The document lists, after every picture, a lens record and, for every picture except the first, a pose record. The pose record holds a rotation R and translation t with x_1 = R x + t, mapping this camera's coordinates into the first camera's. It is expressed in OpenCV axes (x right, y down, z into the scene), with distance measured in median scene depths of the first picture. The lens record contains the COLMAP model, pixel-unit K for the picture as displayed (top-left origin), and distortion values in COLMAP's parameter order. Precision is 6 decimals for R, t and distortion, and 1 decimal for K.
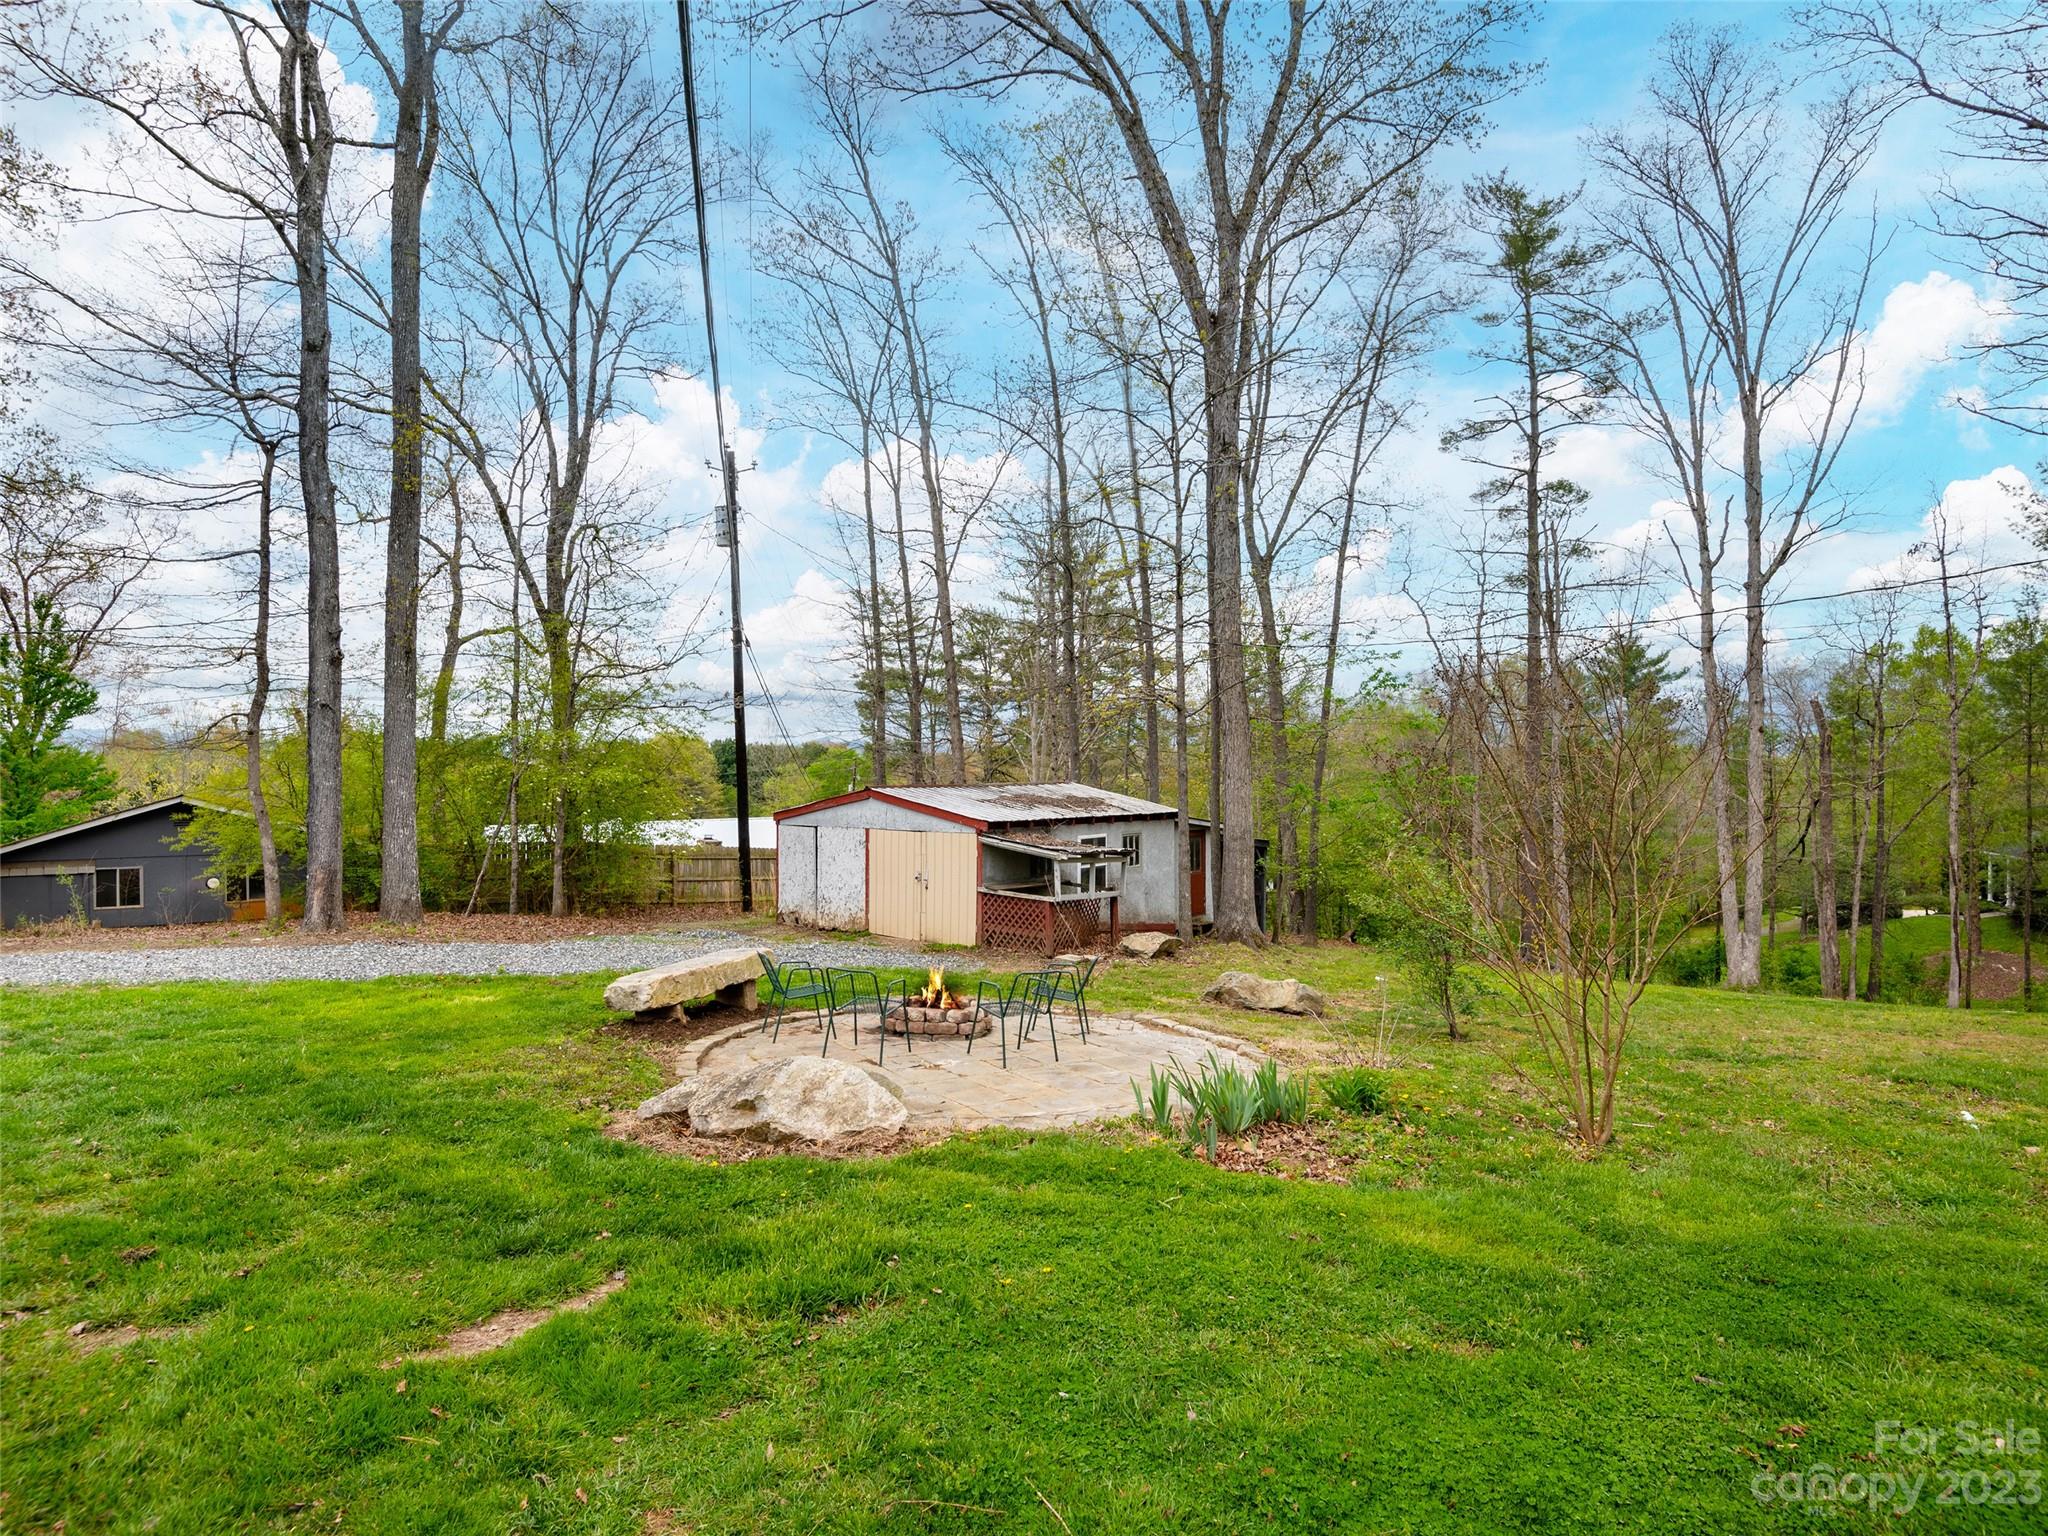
lens RADIAL K [[1054.2, 0, 1024.0], [0, 1054.2, 768.0], [0, 0, 1]] dist [0.034201, -0.027425]
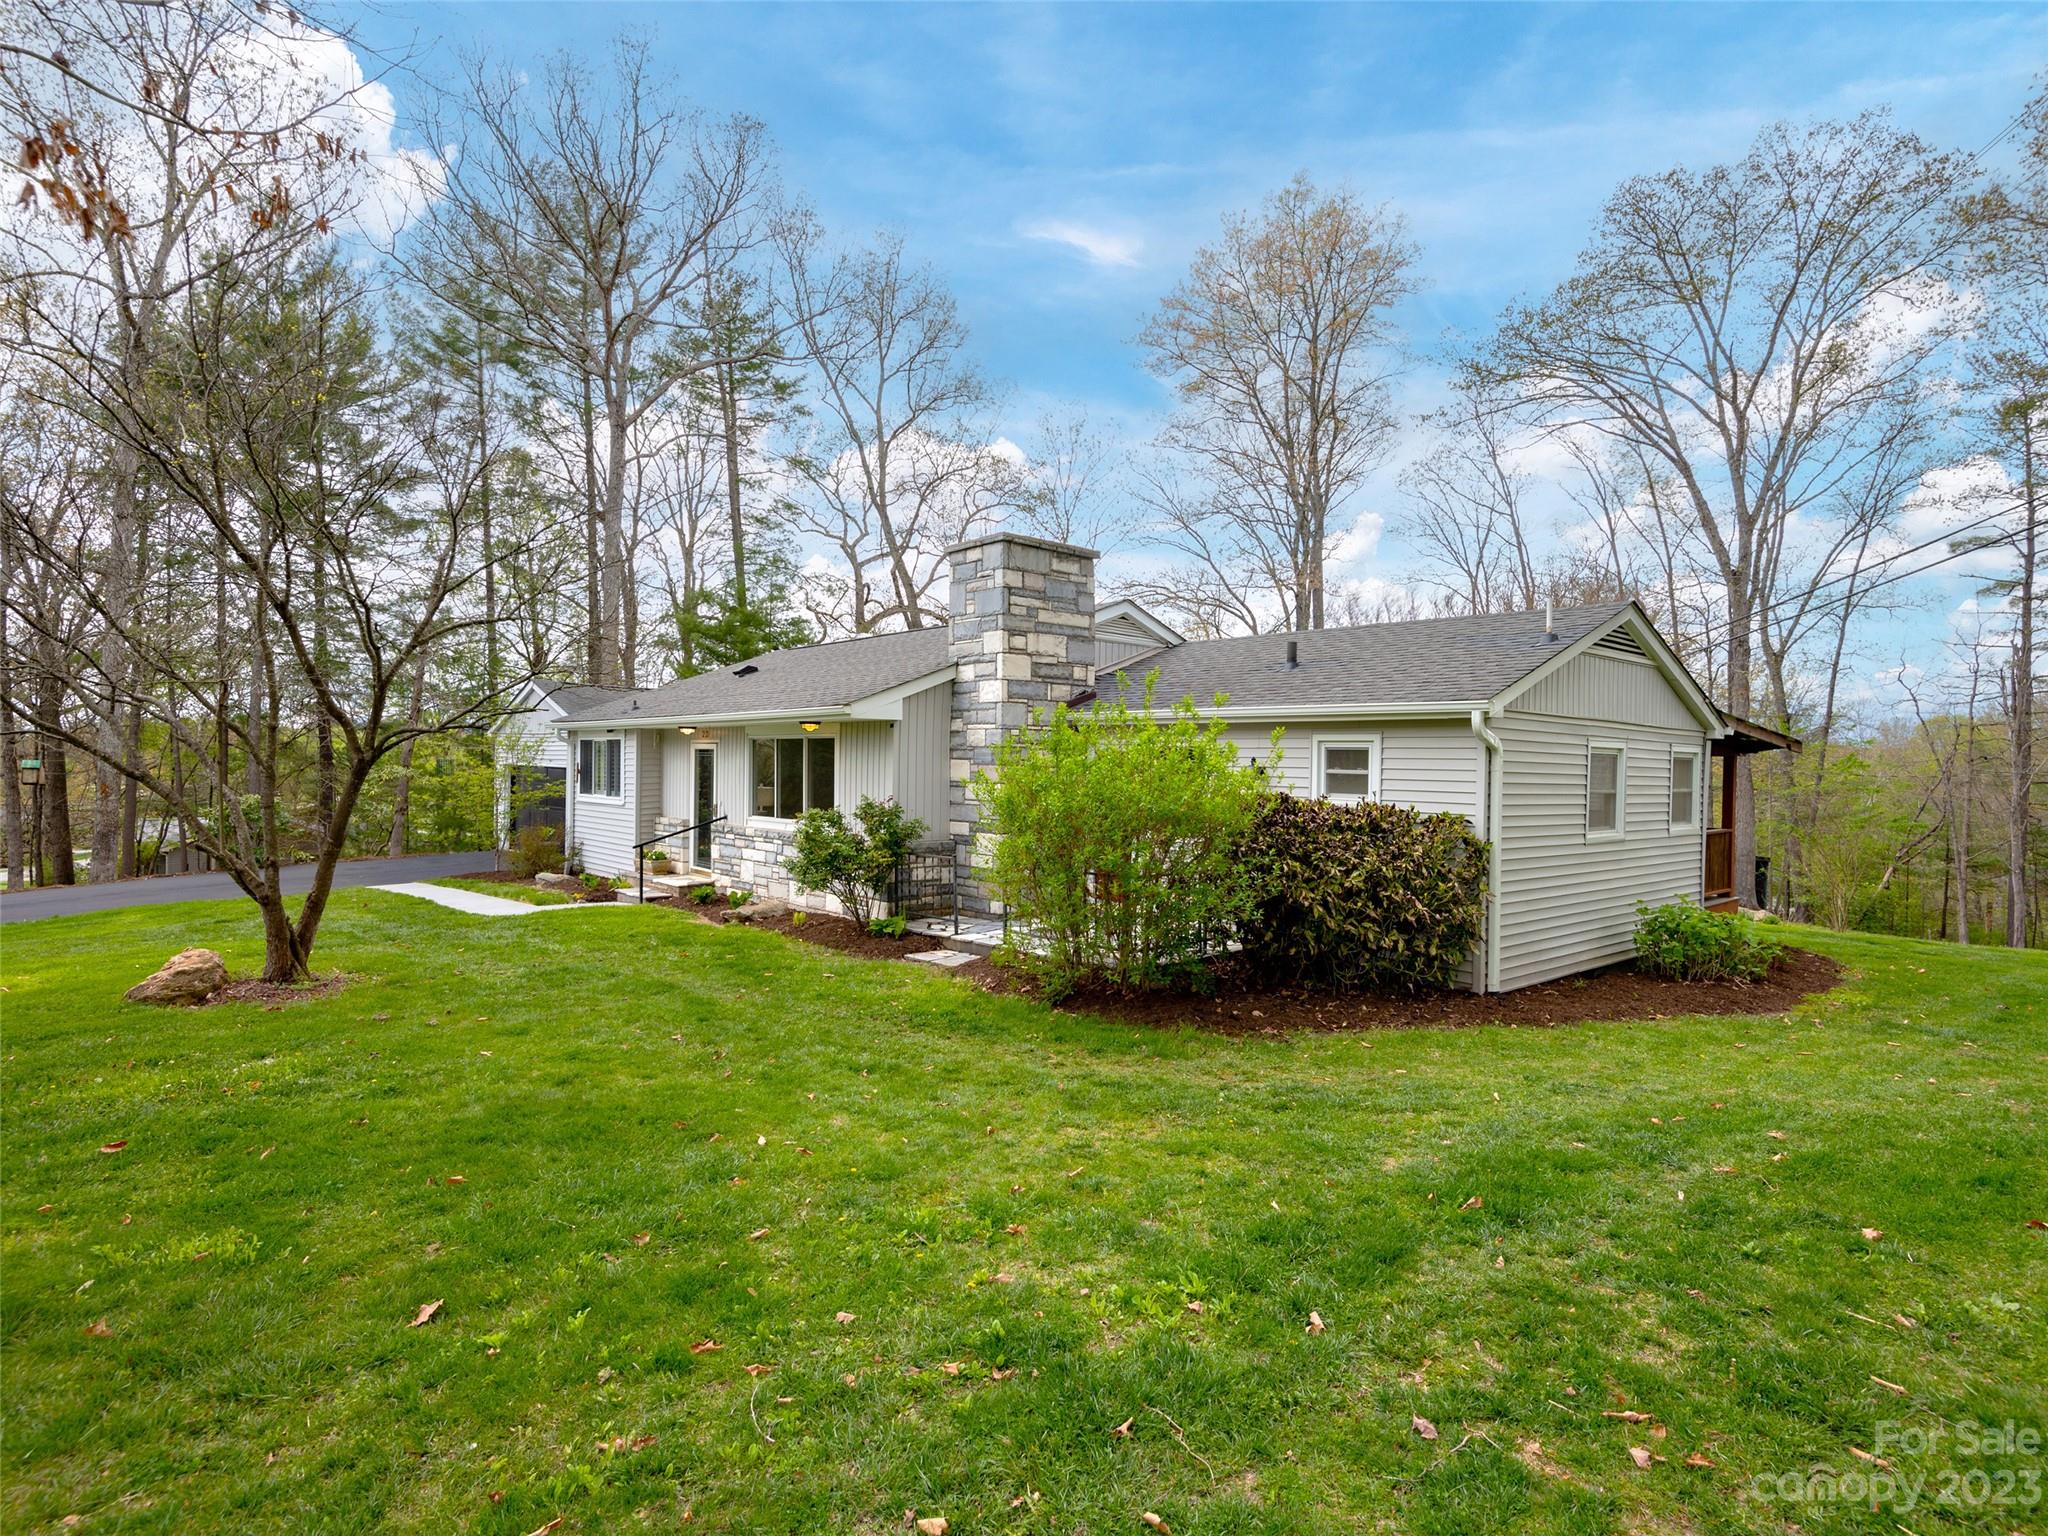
lens RADIAL K [[1054.2, 0, 1024.0], [0, 1054.2, 768.0], [0, 0, 1]] dist [0.034201, -0.027425]
pose [[0.916892, 0.026316, -0.398267, -0.115081], [-0.023096, 0.999650, 0.012881, -0.043980], [0.398467, -0.002613, 0.917179, -0.658931]]
